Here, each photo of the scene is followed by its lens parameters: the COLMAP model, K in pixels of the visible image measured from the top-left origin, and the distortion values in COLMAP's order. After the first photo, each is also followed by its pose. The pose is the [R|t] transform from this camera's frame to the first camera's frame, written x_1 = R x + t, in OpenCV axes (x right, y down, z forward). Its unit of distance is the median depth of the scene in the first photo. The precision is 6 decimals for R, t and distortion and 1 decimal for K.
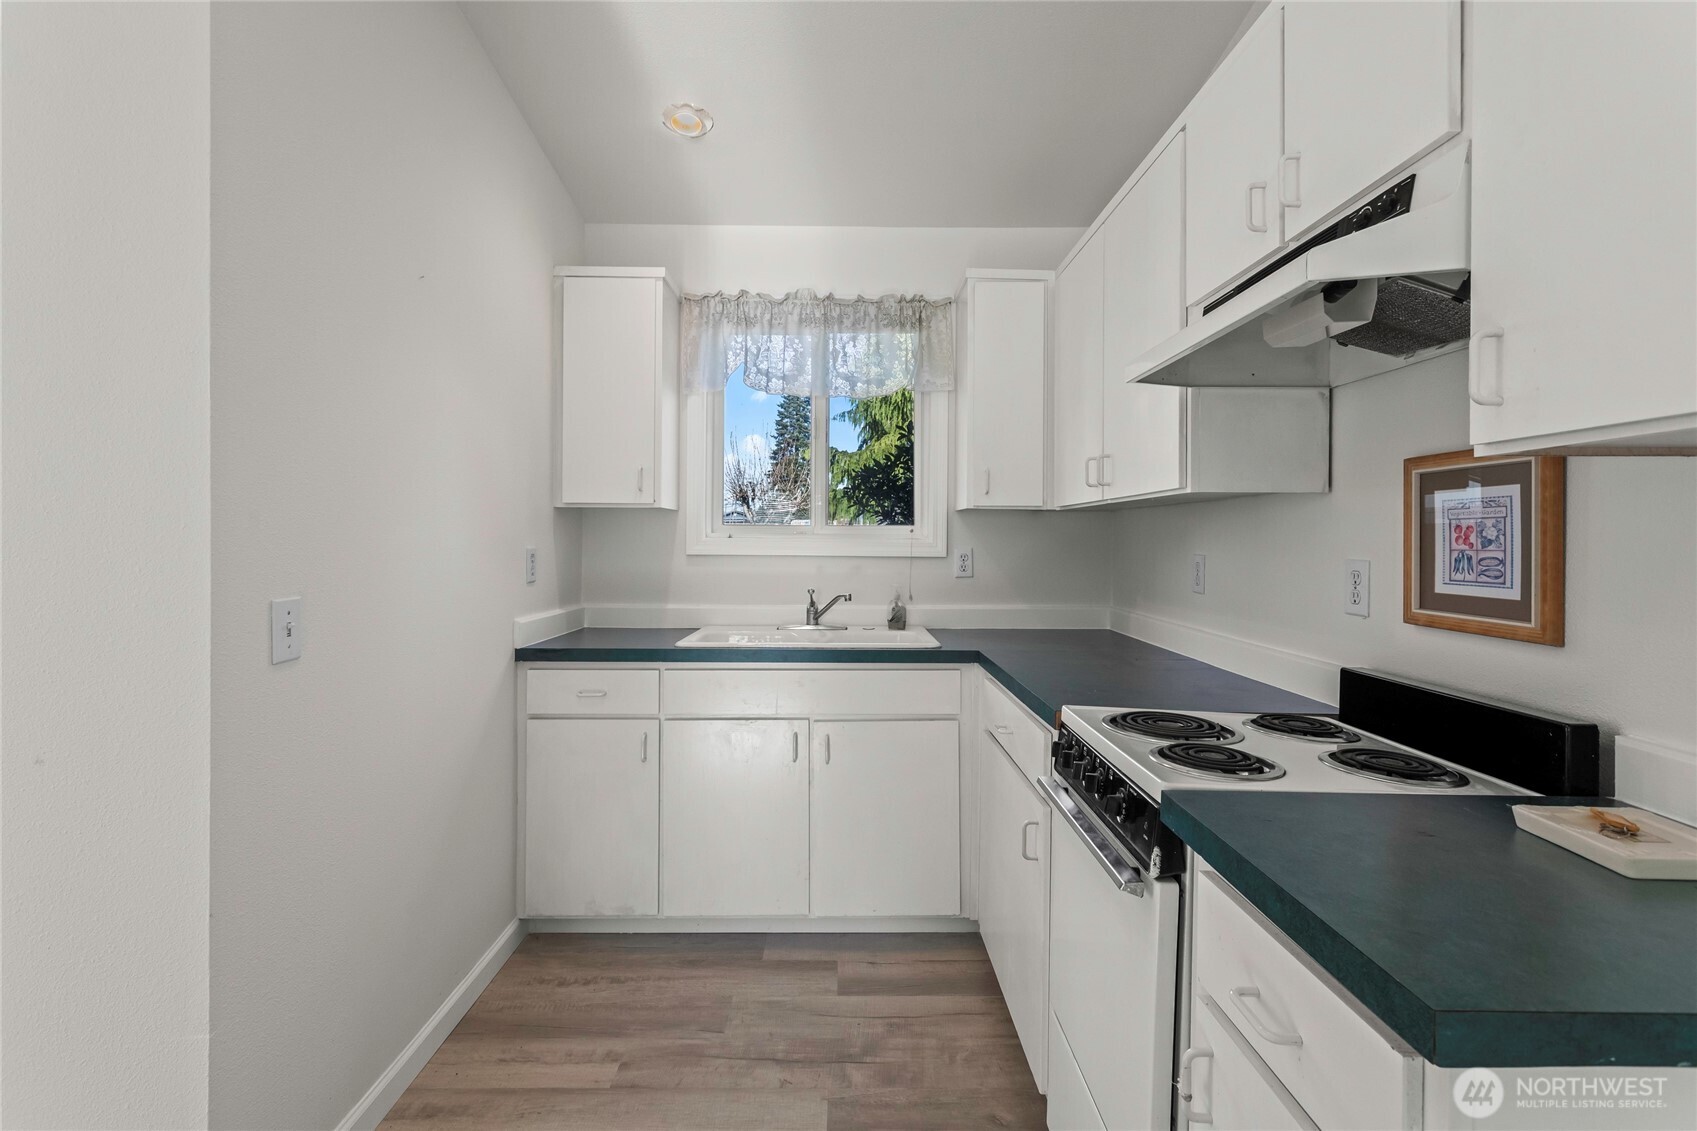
lens RADIAL K [[796.6, 0, 842.4], [0, 796.6, 560.4], [0, 0, 1]] dist [-0.002940, -0.000377]
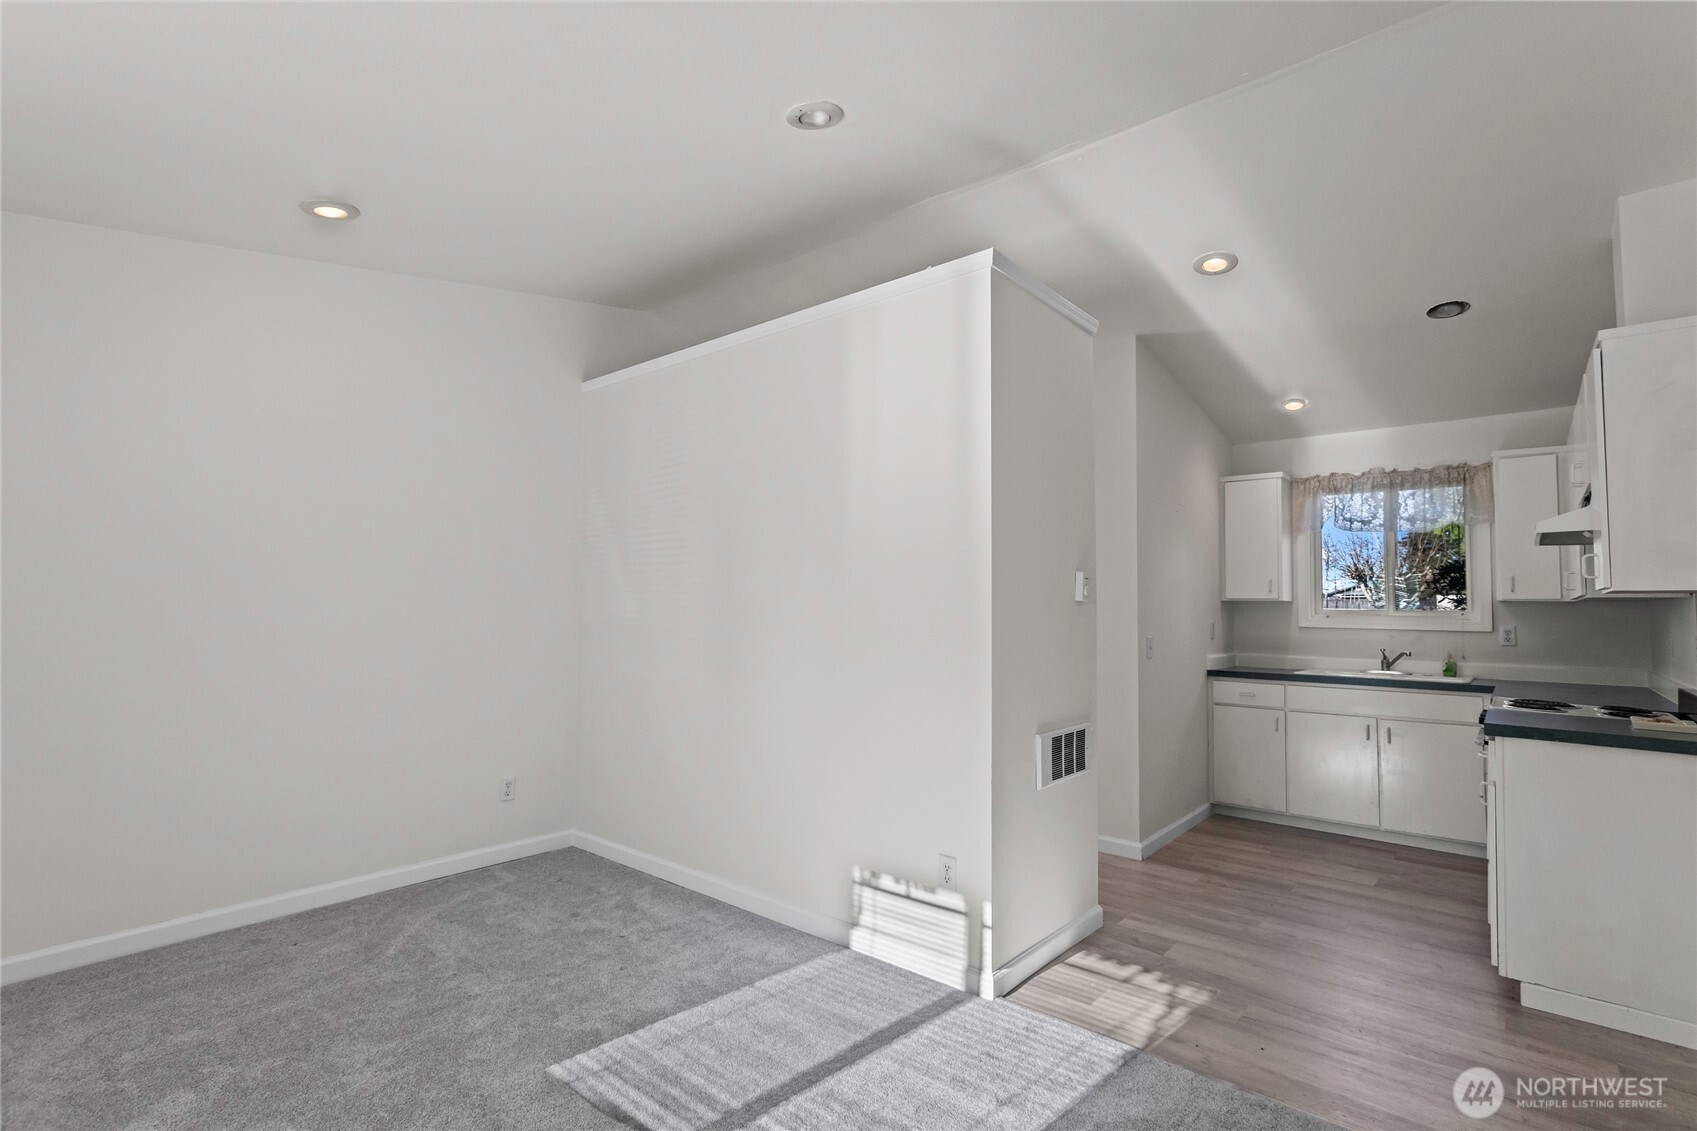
lens RADIAL K [[796.6, 0, 842.4], [0, 796.6, 560.4], [0, 0, 1]] dist [-0.002940, -0.000377]
pose [[0.757592, -0.035416, -0.651767, 0.186788], [-0.026454, 0.996041, -0.084871, 0.021794], [0.652192, 0.081539, 0.753655, -0.971232]]
